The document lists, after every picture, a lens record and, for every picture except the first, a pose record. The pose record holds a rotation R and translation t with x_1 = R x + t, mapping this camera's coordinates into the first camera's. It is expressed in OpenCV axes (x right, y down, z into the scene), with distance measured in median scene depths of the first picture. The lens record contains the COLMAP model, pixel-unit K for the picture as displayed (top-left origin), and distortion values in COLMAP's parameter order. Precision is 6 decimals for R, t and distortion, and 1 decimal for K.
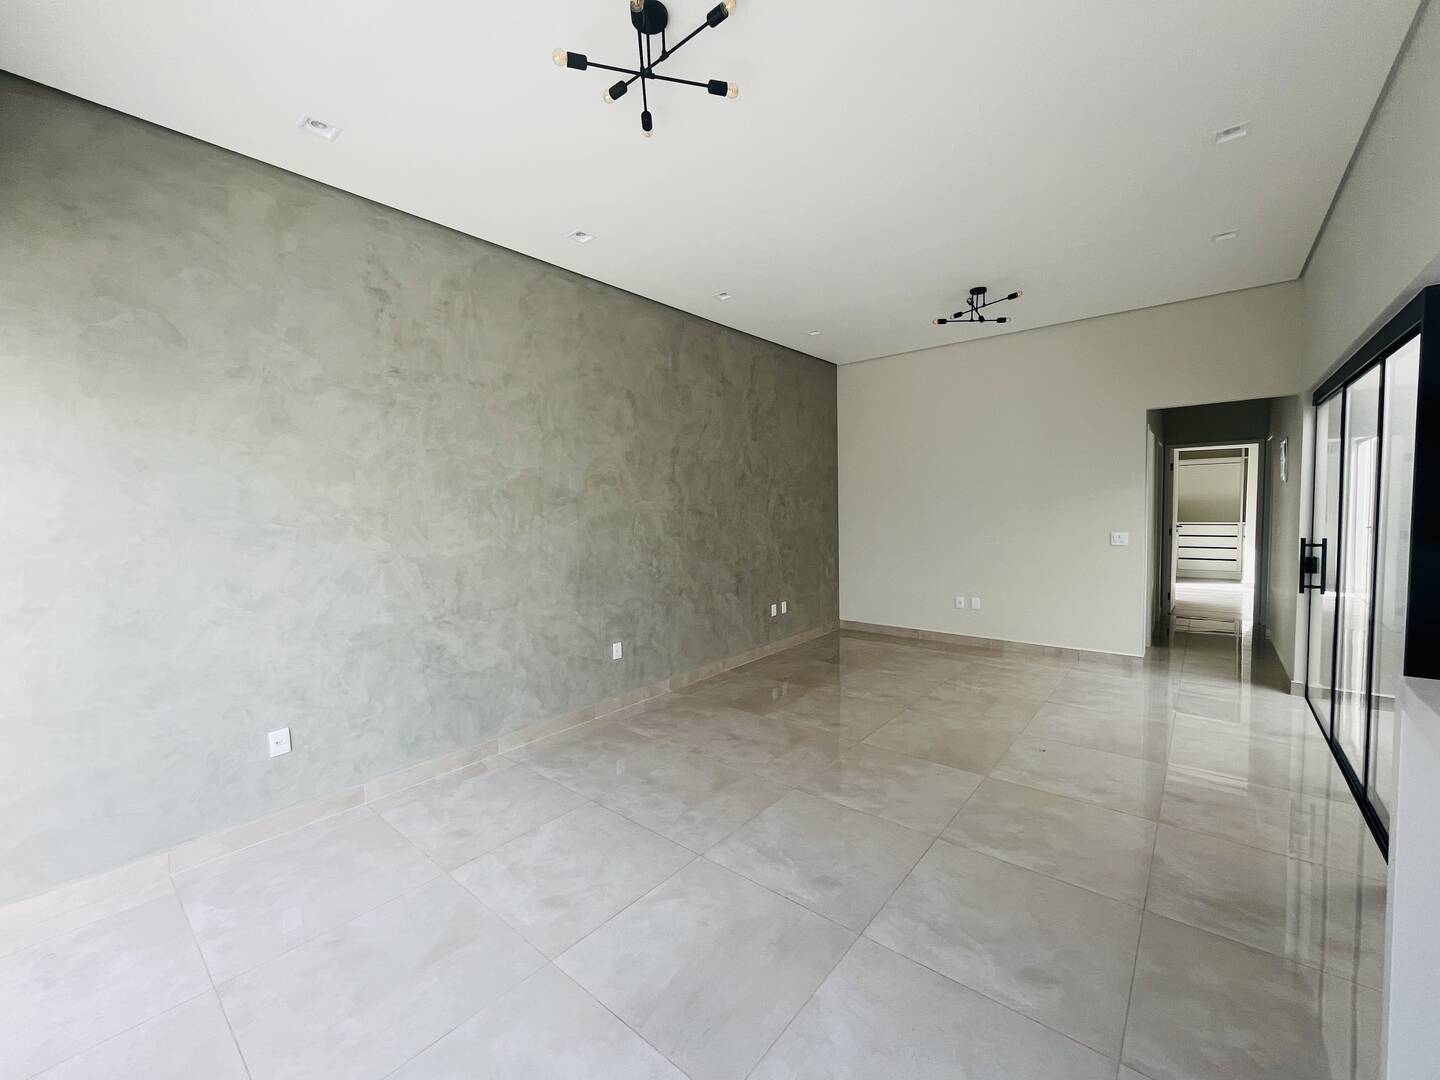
lens RADIAL K [[585.1, 0, 716.8], [0, 585.1, 539.3], [0, 0, 1]] dist [-0.003322, -0.000250]
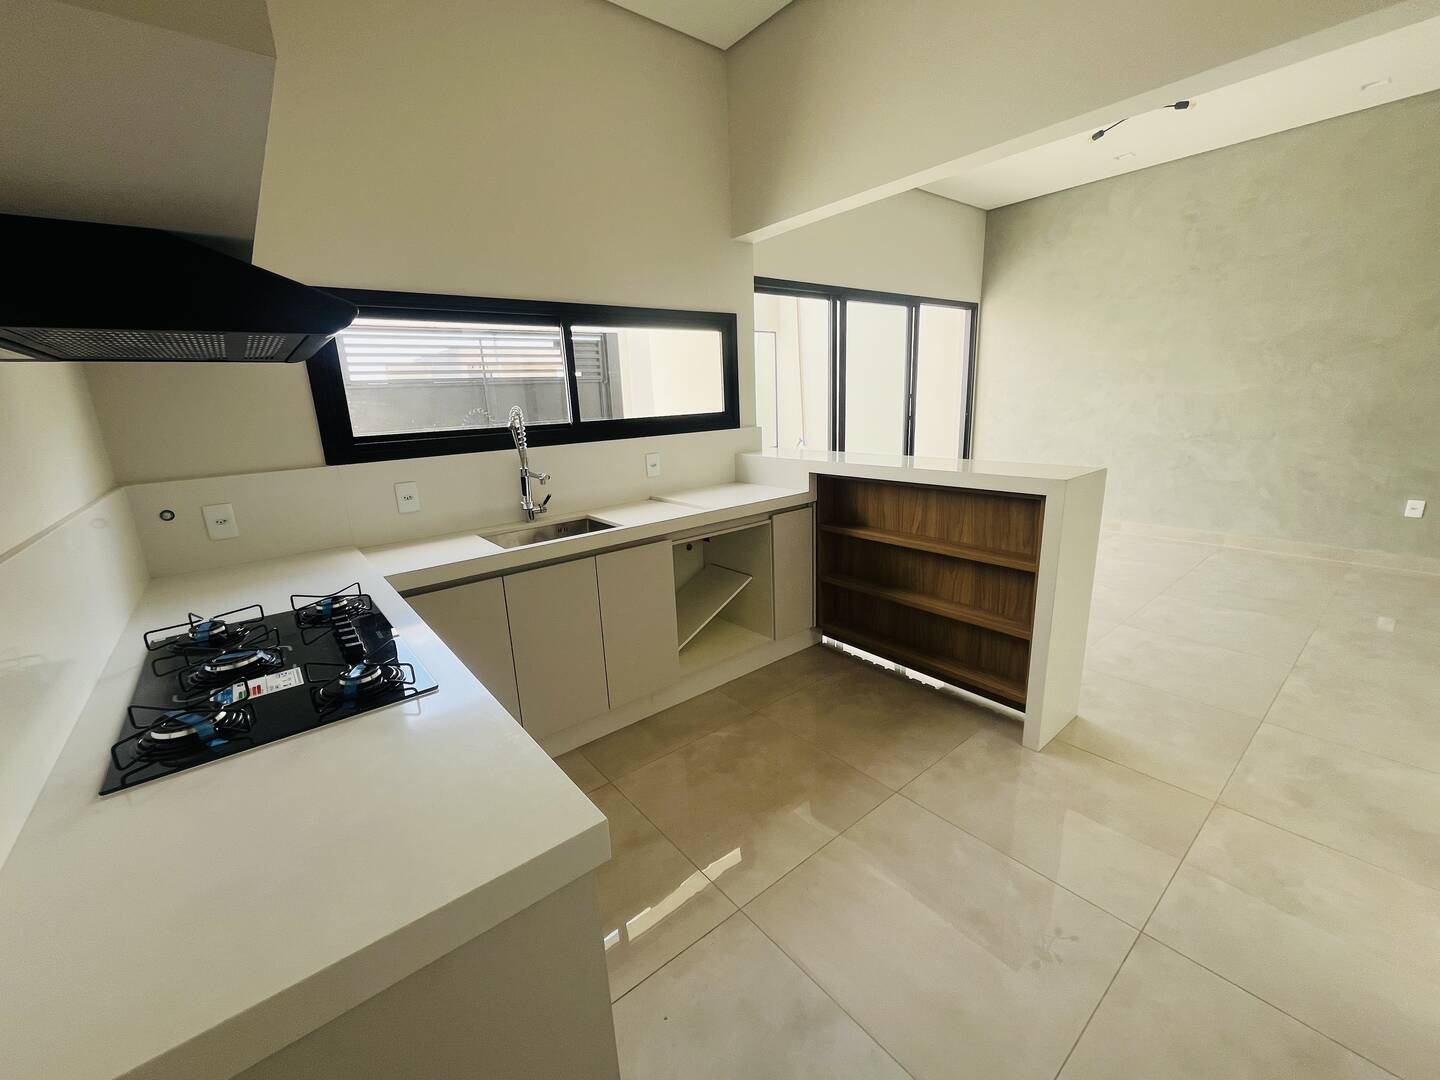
lens RADIAL K [[585.1, 0, 721.4], [0, 585.1, 536.0], [0, 0, 1]] dist [-0.003322, -0.000250]
pose [[-0.180871, 0.258264, -0.948992, 0.903293], [-0.012771, 0.964208, 0.264839, -0.000827], [0.983424, 0.060021, -0.171099, 0.062195]]
